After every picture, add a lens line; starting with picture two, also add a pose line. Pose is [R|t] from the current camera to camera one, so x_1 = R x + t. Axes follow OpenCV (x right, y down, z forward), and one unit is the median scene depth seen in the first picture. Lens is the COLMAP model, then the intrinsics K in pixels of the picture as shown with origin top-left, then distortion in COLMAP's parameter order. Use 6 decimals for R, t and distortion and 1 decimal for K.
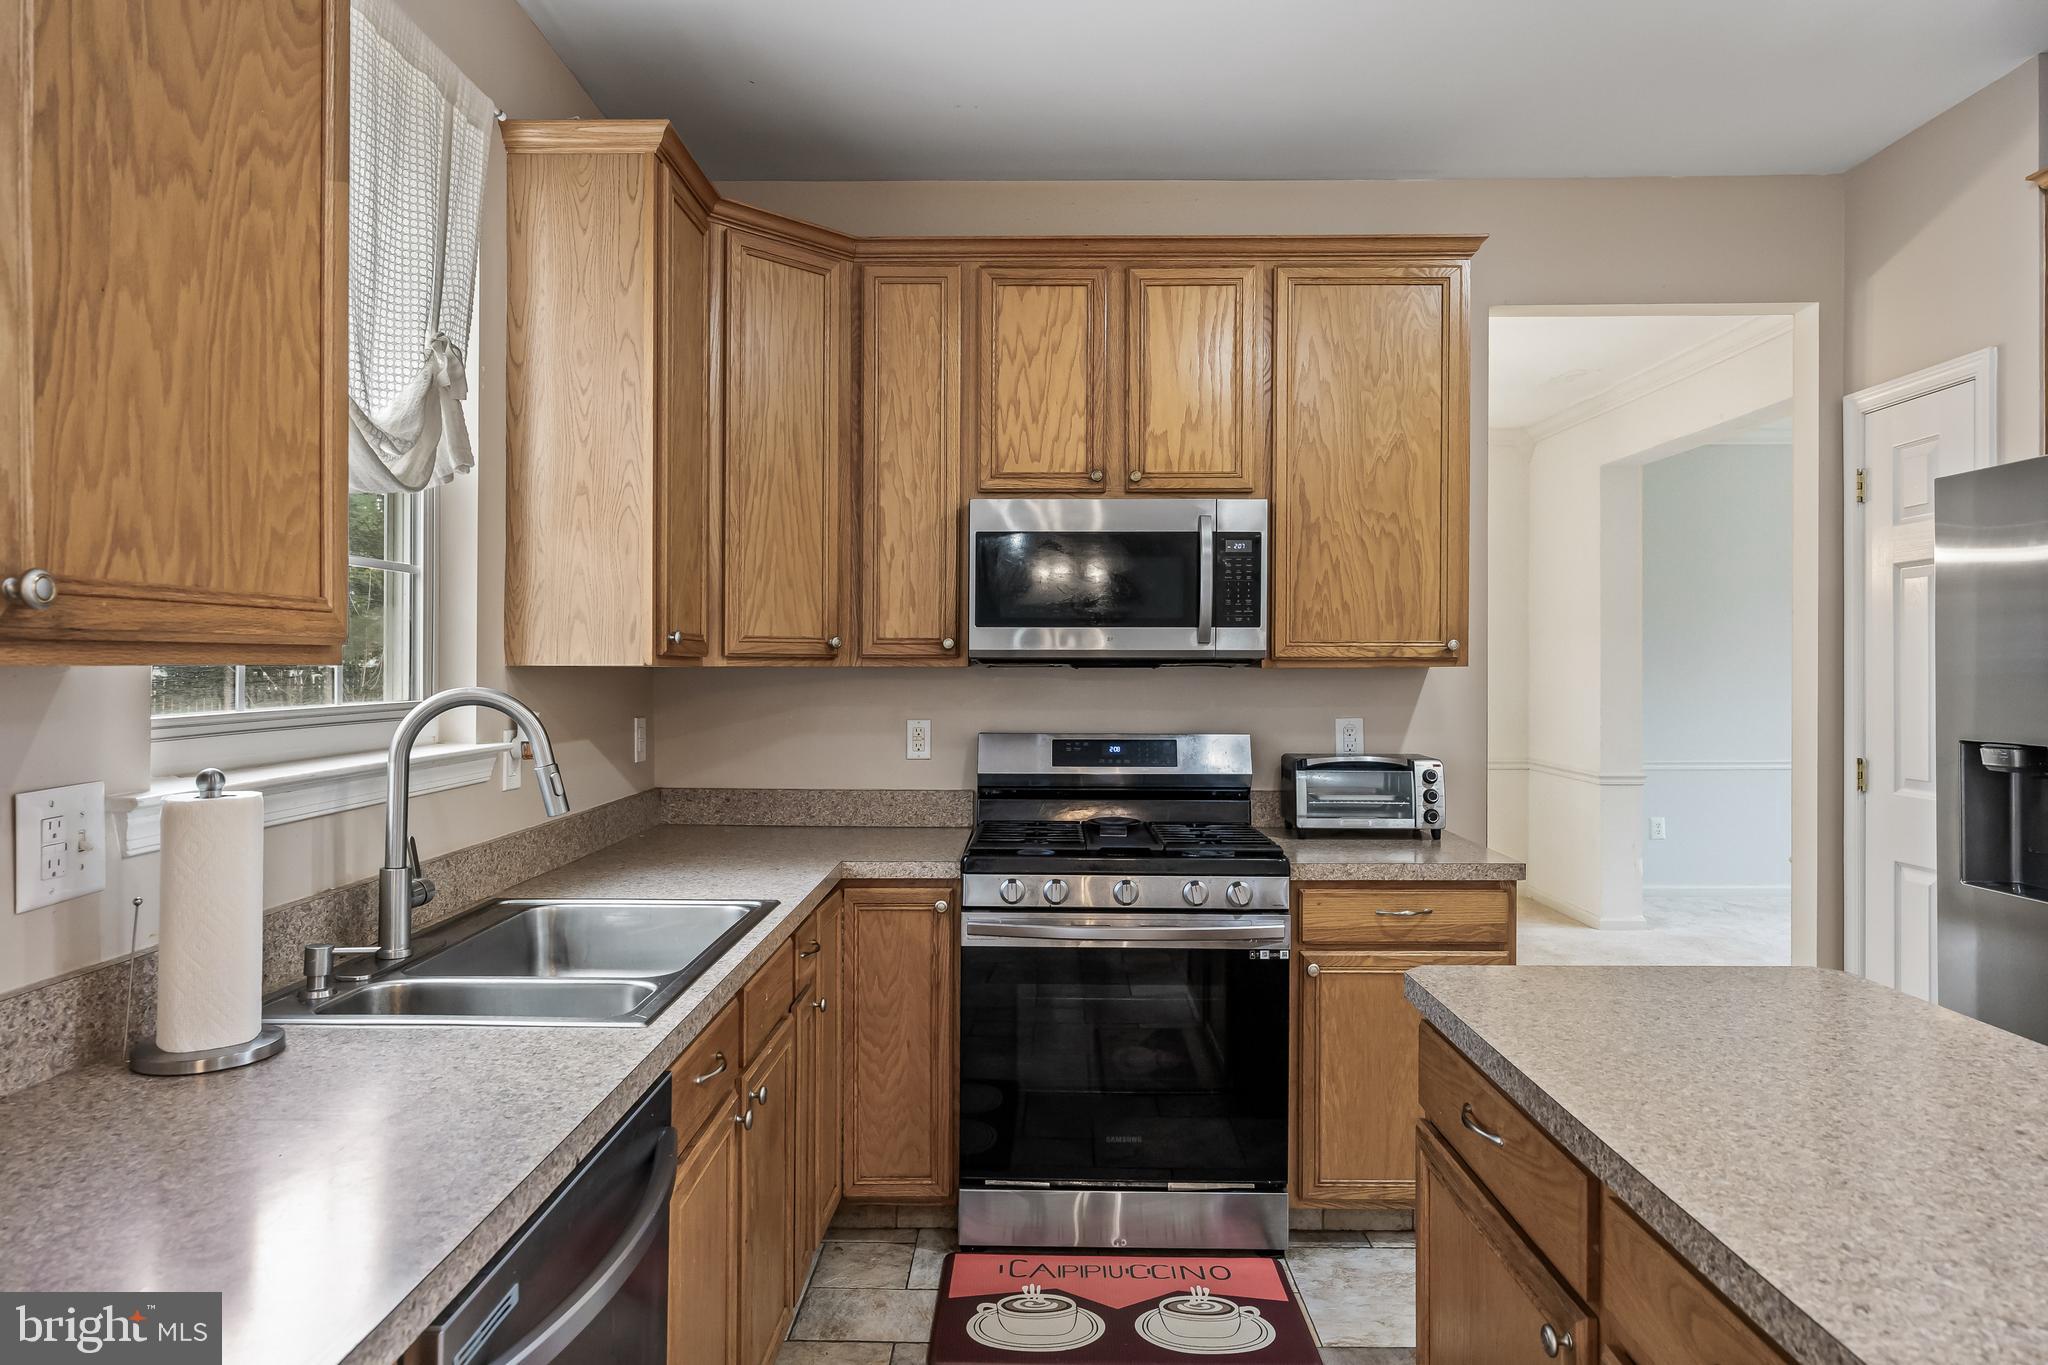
lens RADIAL K [[1236.4, 0, 1024.0], [0, 1236.4, 682.5], [0, 0, 1]] dist [0.003992, -0.000554]
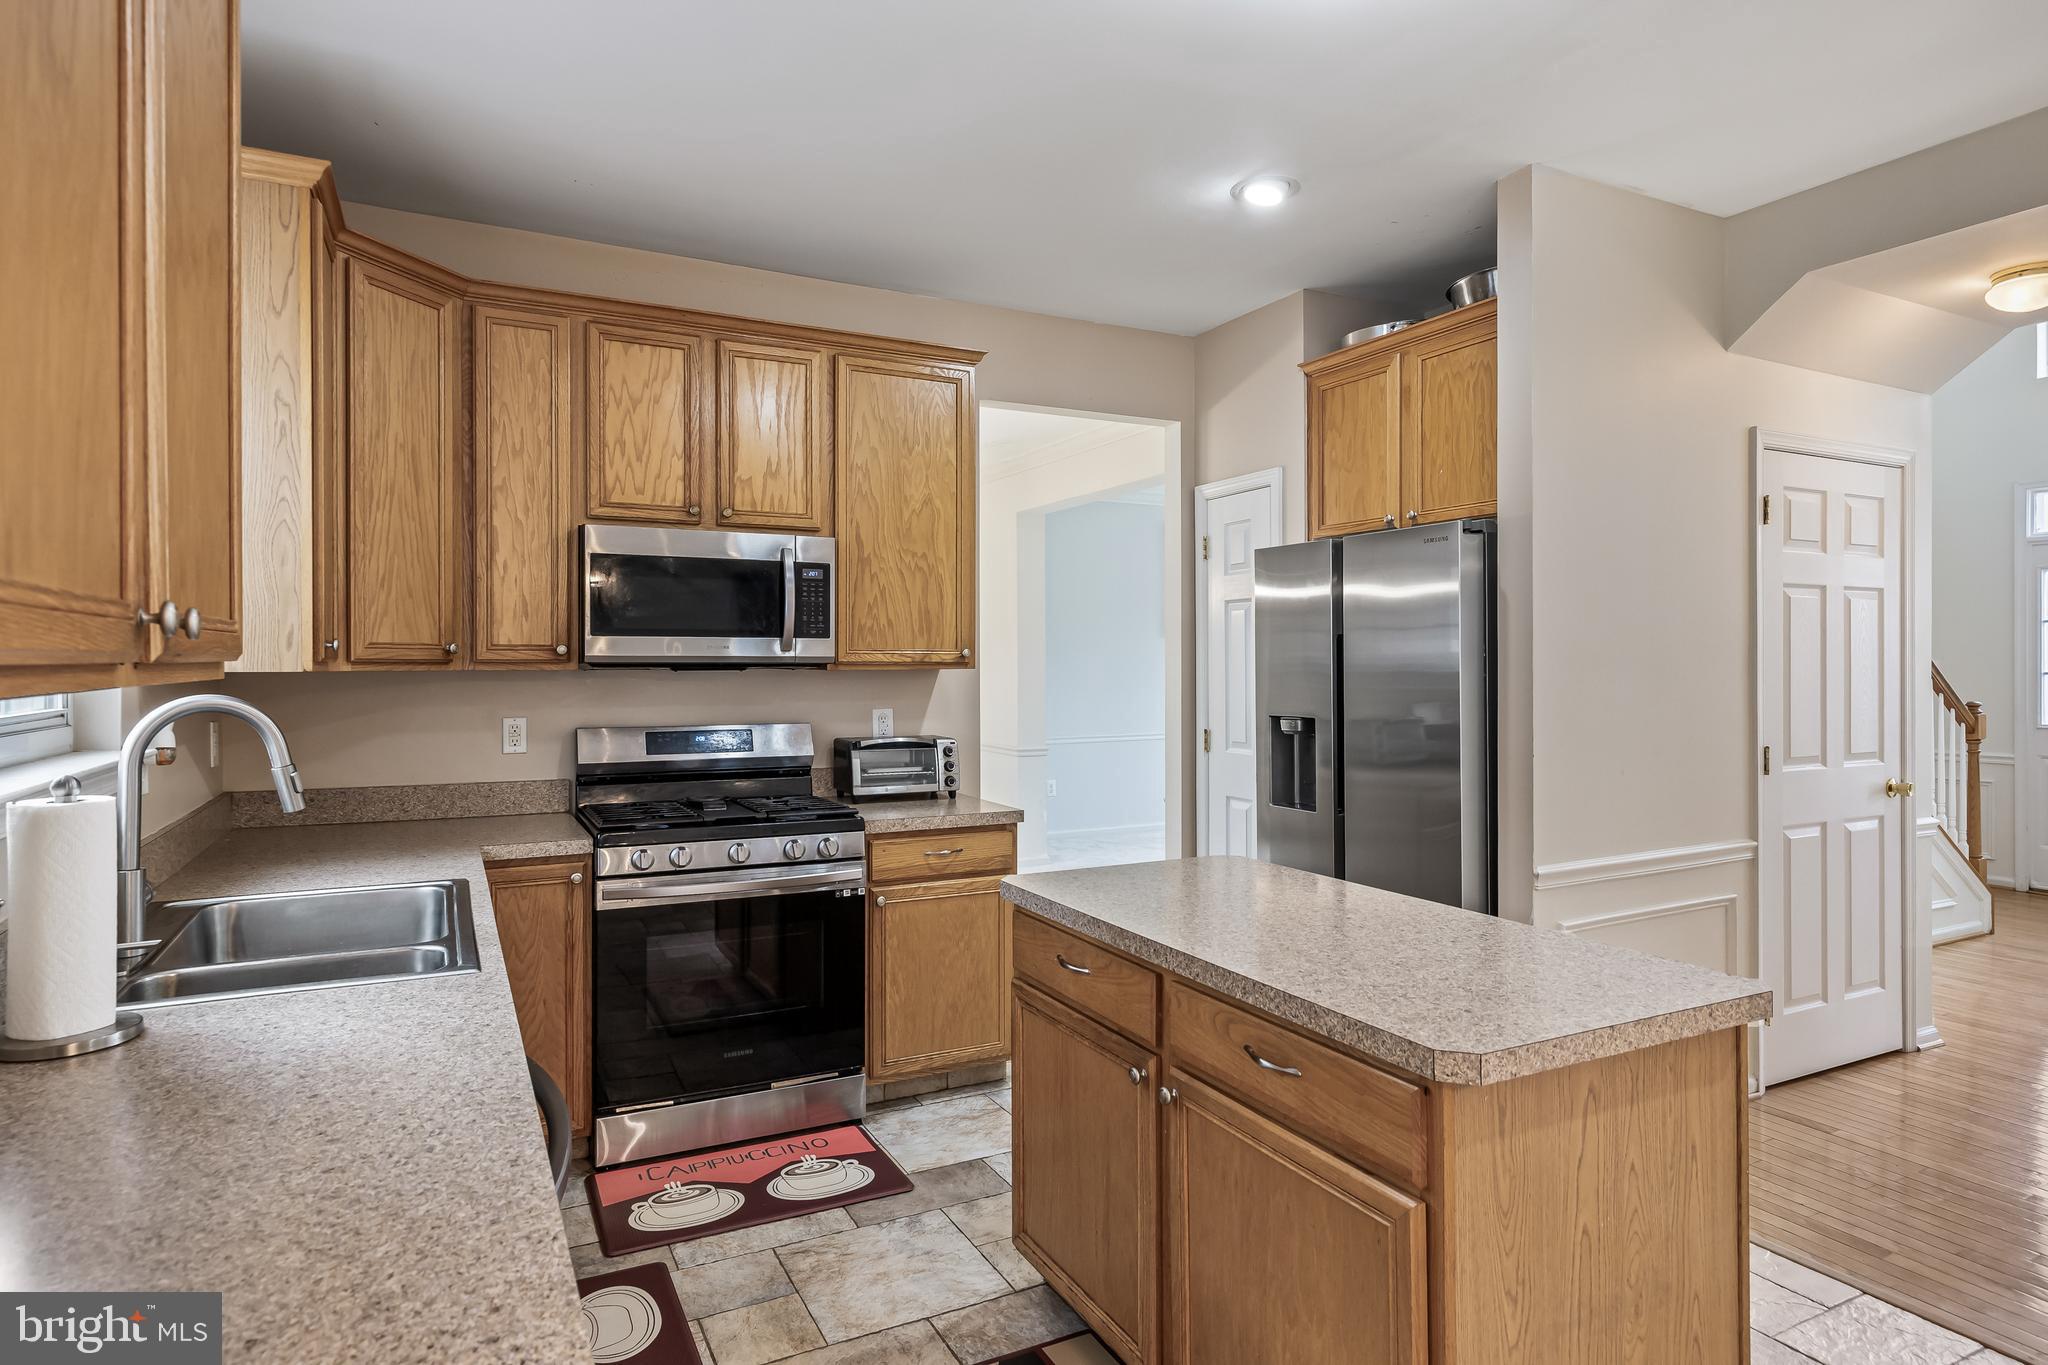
lens RADIAL K [[1128.2, 0, 1024.0], [0, 1128.2, 682.5], [0, 0, 1]] dist [0.010800, 0.000524]
pose [[0.884708, -0.008385, 0.466071, -0.170811], [0.006190, 0.999961, 0.006240, -0.005359], [-0.466105, -0.002636, 0.884725, -0.116848]]
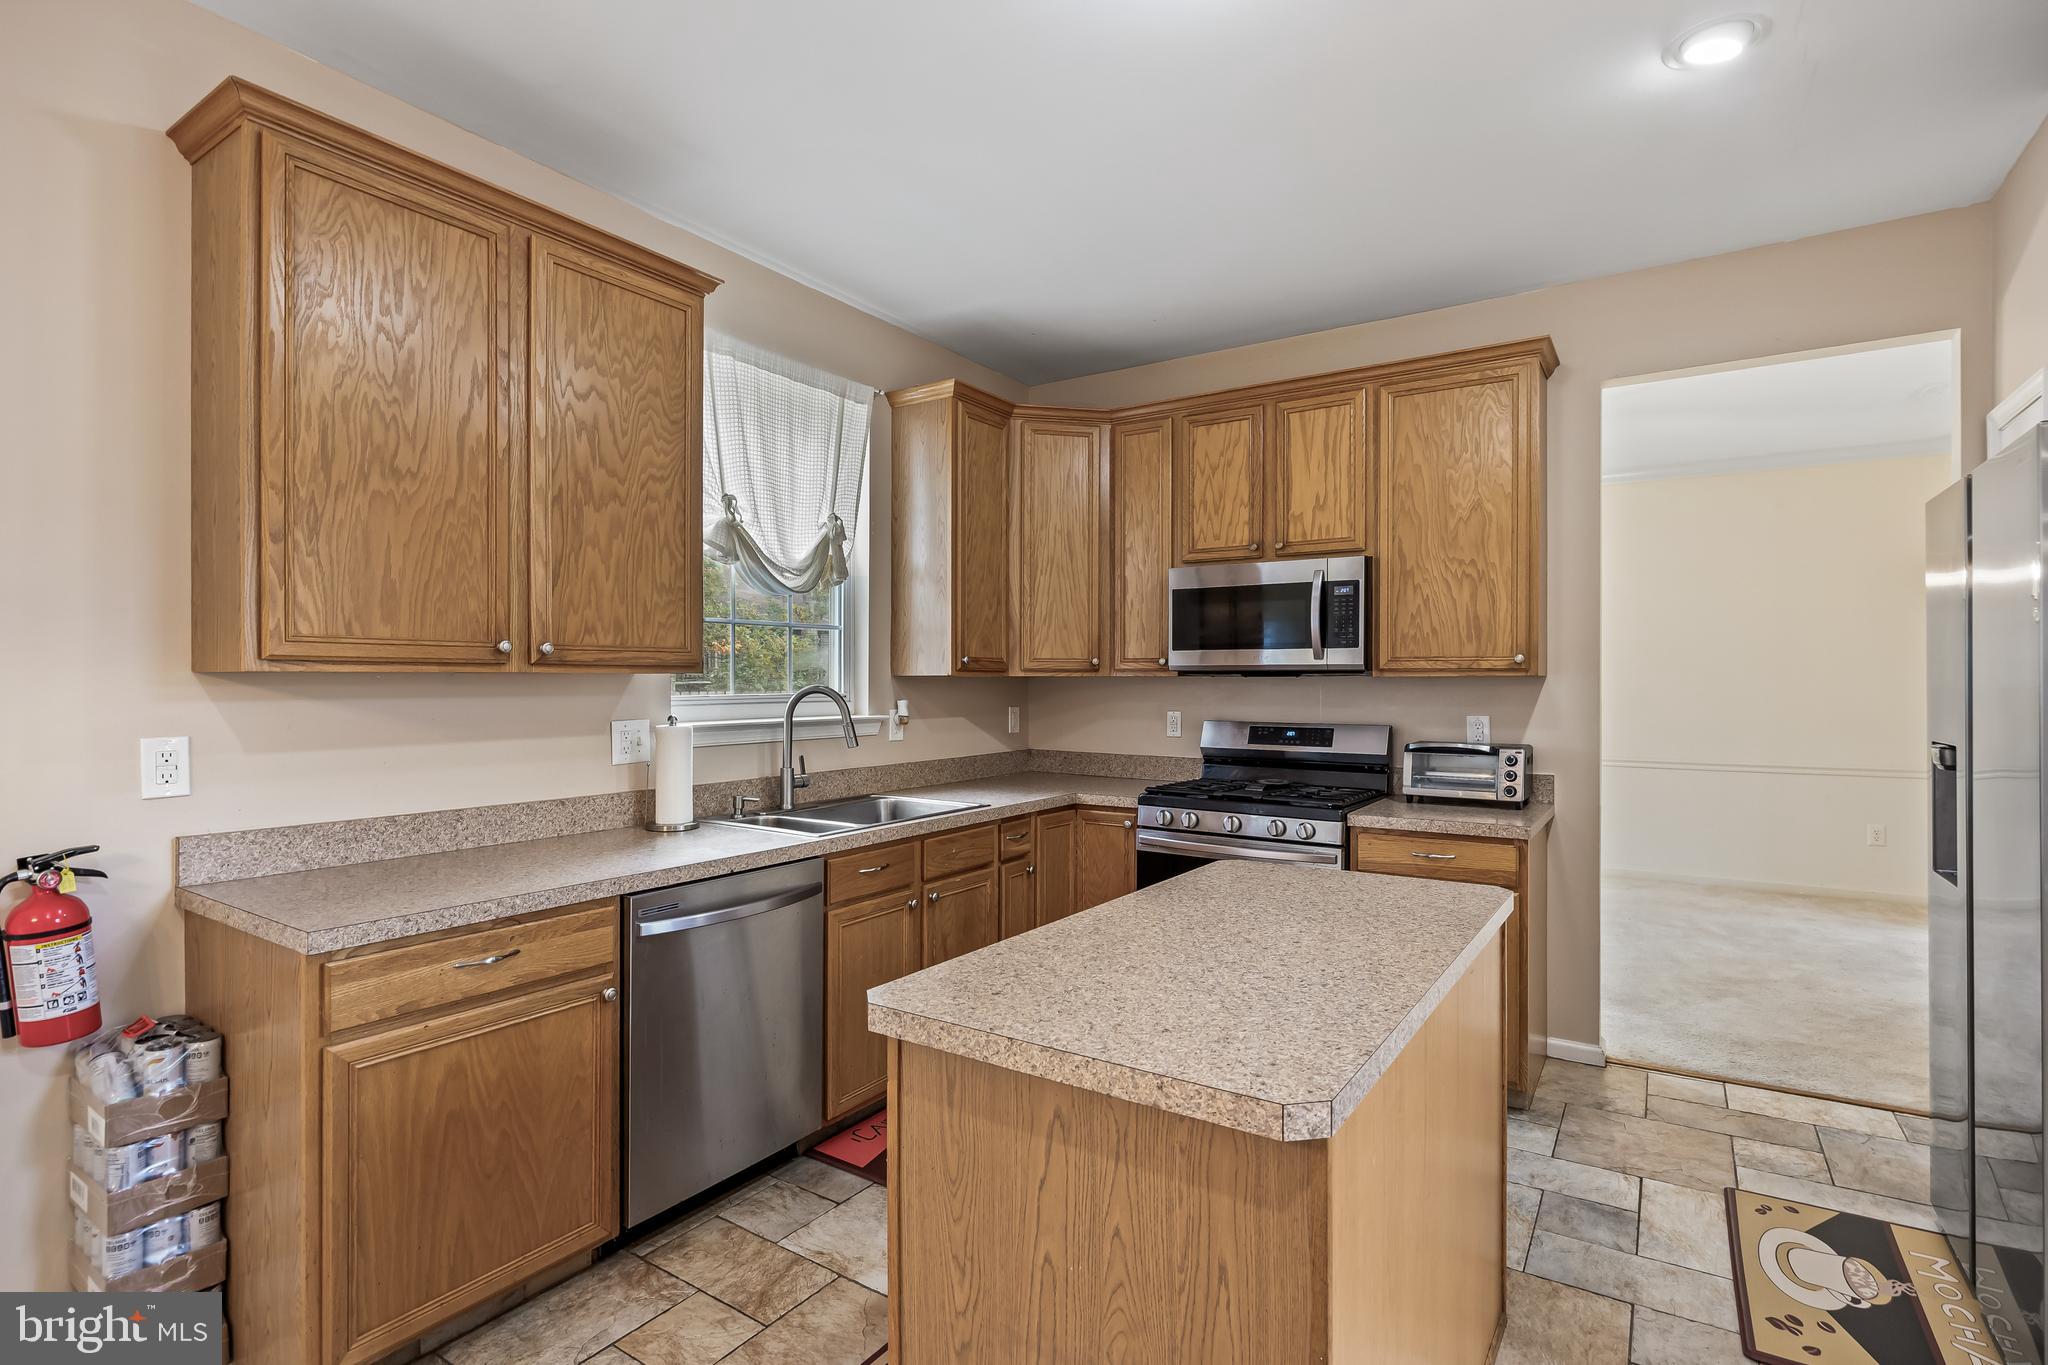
lens RADIAL K [[982.2, 0, 1033.3], [0, 982.2, 700.8], [0, 0, 1]] dist [-0.014660, 0.000009]
pose [[0.842325, 0.012110, -0.538834, 0.473309], [-0.007594, 0.999915, 0.010602, 0.006436], [0.538916, -0.004838, 0.842345, -0.131312]]
